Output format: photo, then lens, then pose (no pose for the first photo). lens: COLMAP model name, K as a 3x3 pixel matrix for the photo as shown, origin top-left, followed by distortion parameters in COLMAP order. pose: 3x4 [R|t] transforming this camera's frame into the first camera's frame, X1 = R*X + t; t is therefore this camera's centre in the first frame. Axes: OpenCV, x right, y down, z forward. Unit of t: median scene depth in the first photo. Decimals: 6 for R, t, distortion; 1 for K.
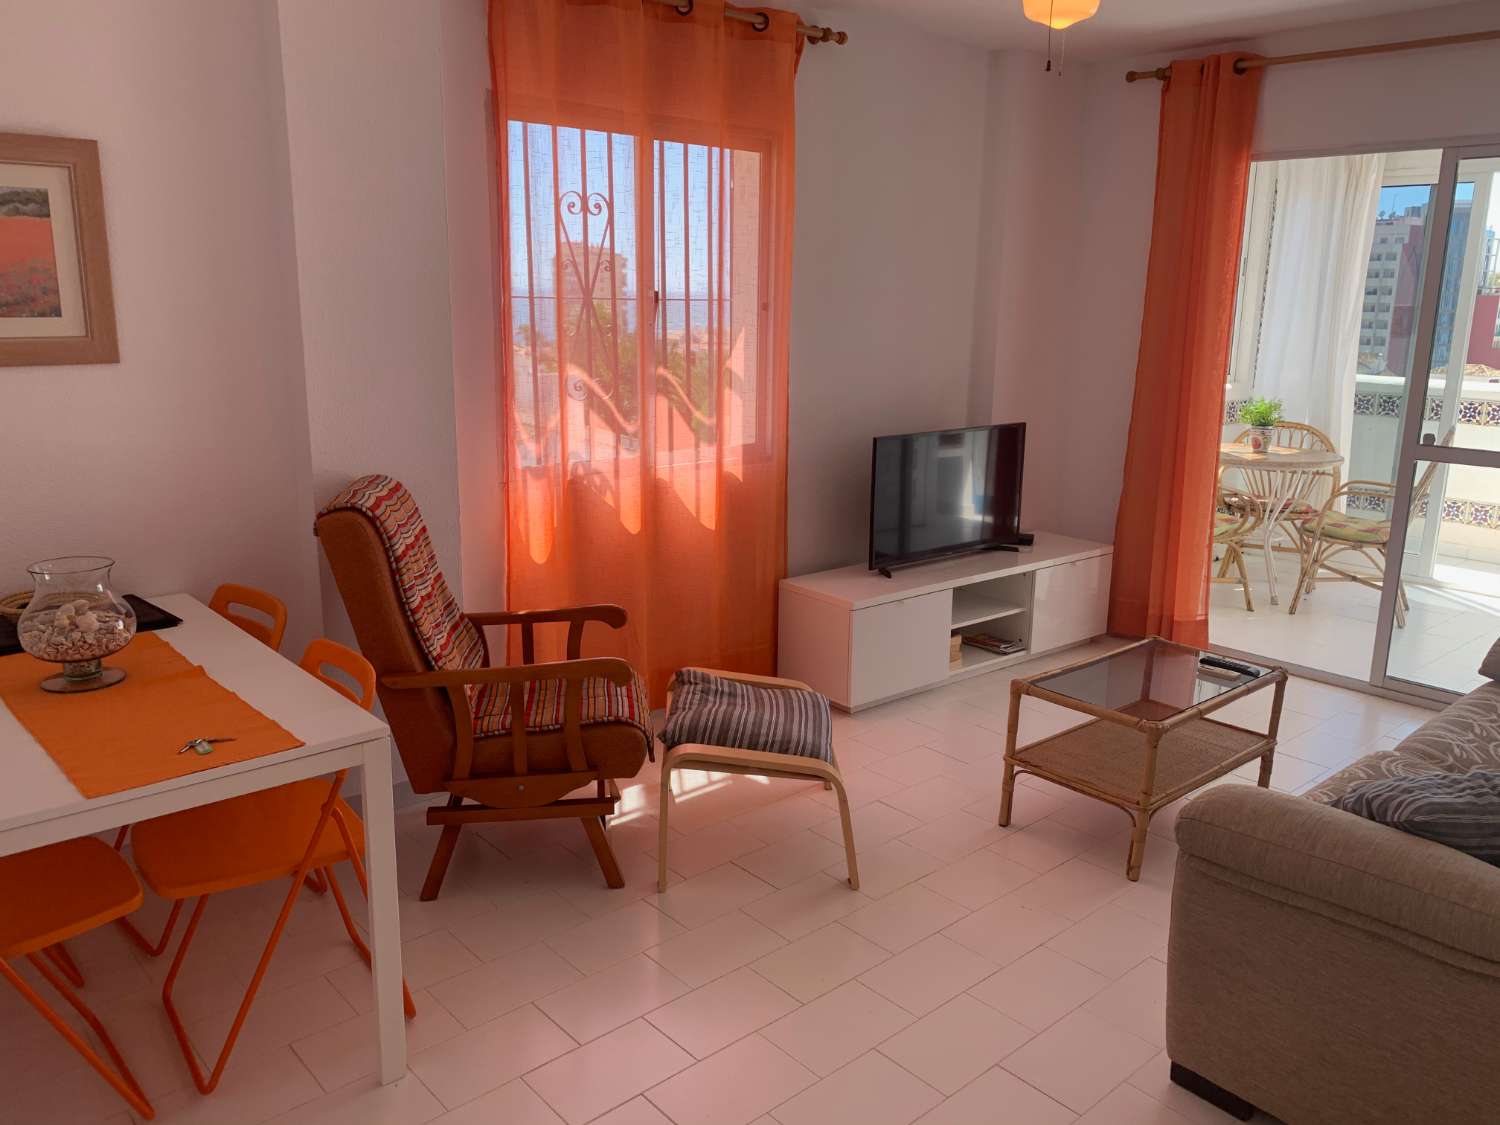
lens RADIAL K [[1140.7, 0, 761.9], [0, 1140.7, 565.9], [0, 0, 1]] dist [0.027890, -0.030939]
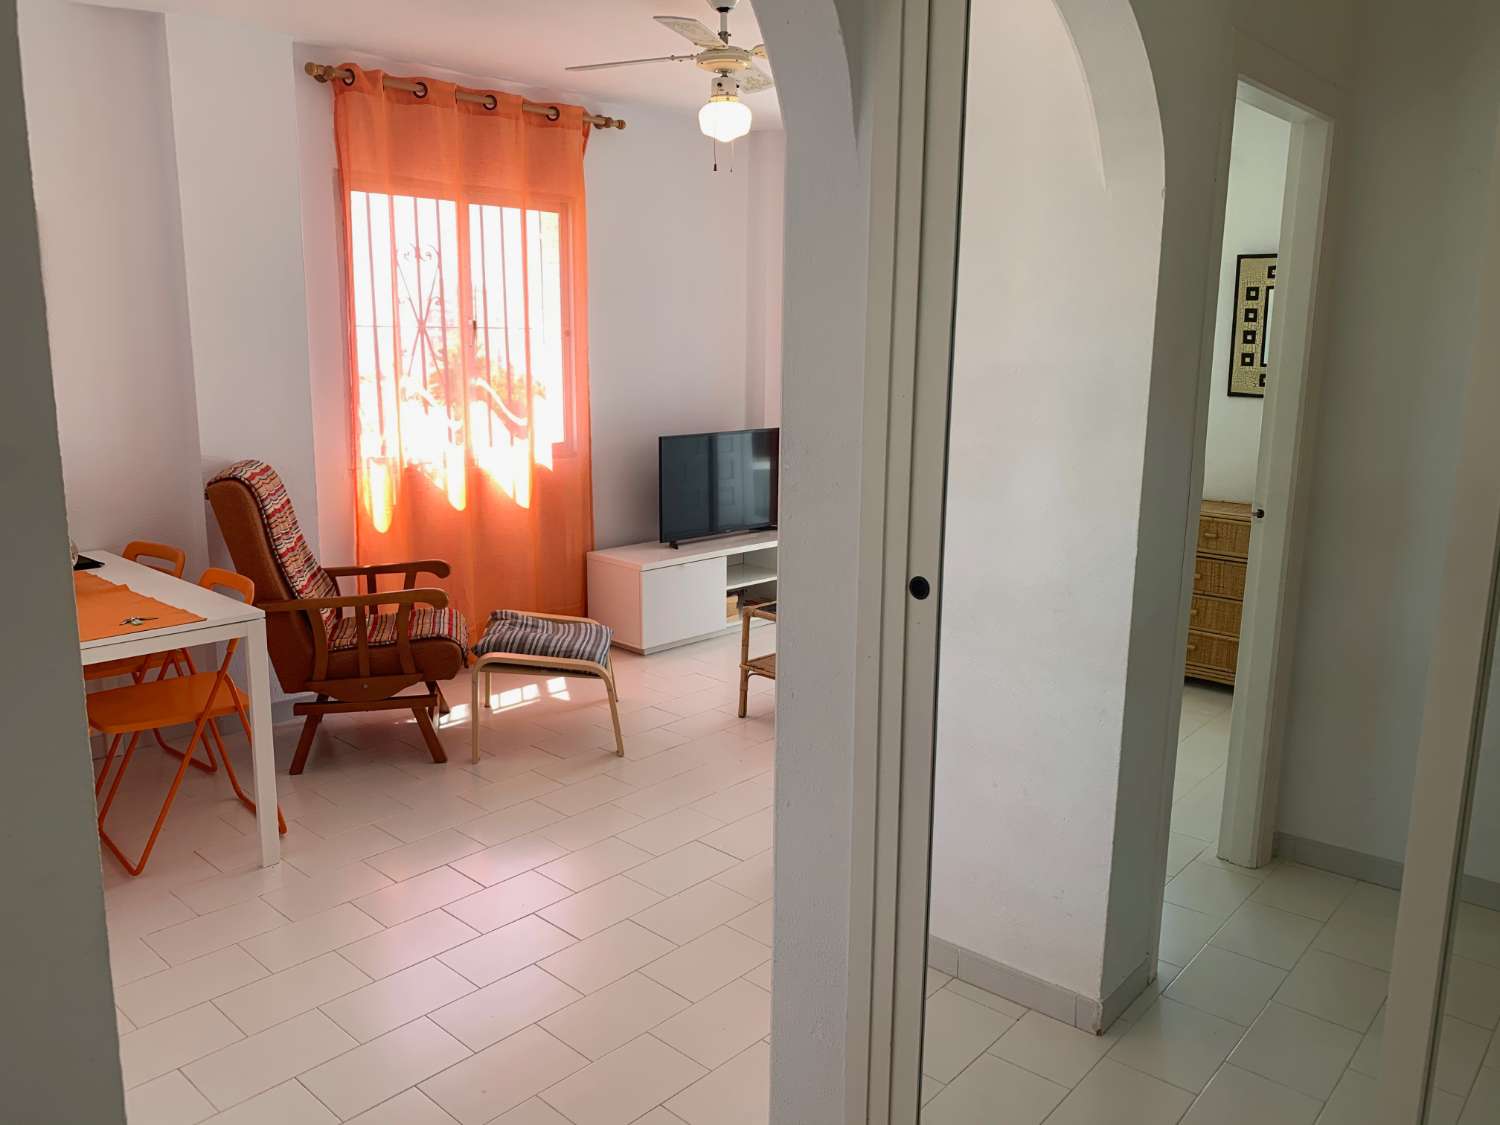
lens RADIAL K [[1140.7, 0, 742.5], [0, 1140.7, 556.3], [0, 0, 1]] dist [0.027890, -0.030939]
pose [[0.995684, -0.022882, 0.089949, 0.096108], [0.026202, 0.999012, -0.035906, 0.086534], [-0.089038, 0.038107, 0.995299, -0.325969]]
